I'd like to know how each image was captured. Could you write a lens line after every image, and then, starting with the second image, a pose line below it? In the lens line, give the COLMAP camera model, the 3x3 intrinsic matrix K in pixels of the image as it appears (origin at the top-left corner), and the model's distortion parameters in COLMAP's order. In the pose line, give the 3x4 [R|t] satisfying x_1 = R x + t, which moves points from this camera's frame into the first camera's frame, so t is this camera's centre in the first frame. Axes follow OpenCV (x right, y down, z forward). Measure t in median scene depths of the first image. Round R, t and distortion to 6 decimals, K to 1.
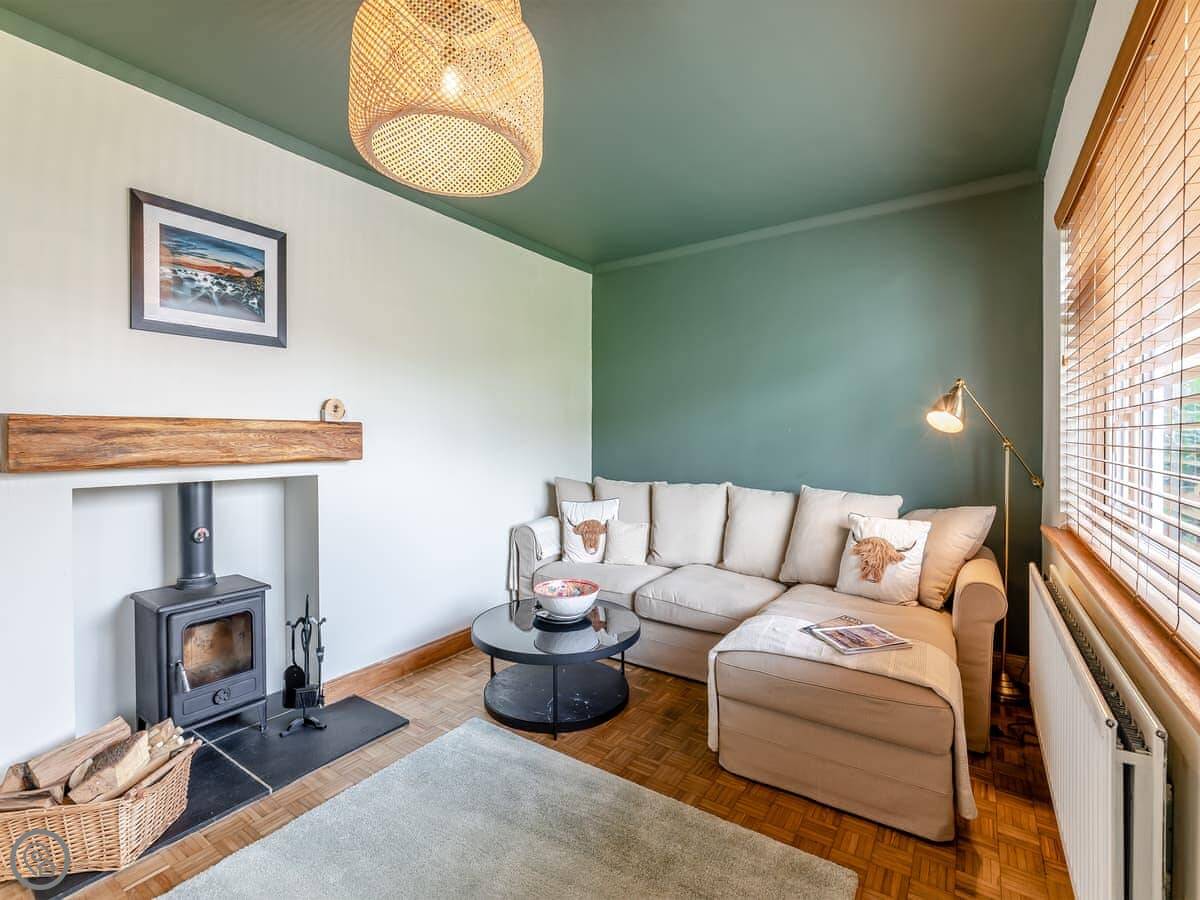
lens RADIAL K [[540.9, 0, 597.4], [0, 540.9, 442.4], [0, 0, 1]] dist [-0.005605, -0.000915]
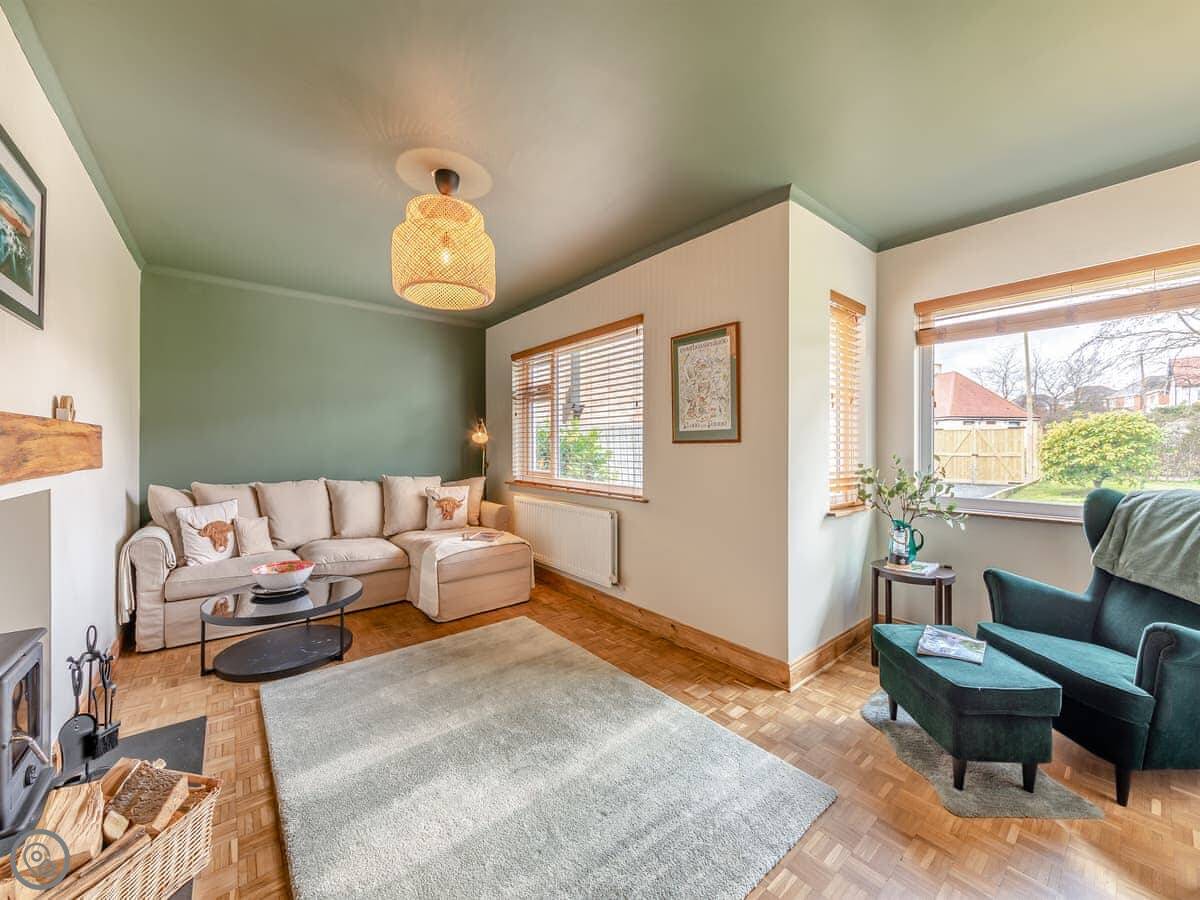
lens RADIAL K [[460.5, 0, 590.3], [0, 460.5, 447.5], [0, 0, 1]] dist [0.000817, 0.000055]
pose [[0.297150, -0.001460, 0.954830, -1.042982], [0.008117, 0.999967, -0.000997, 0.006163], [-0.954796, 0.008047, 0.297152, 0.029887]]
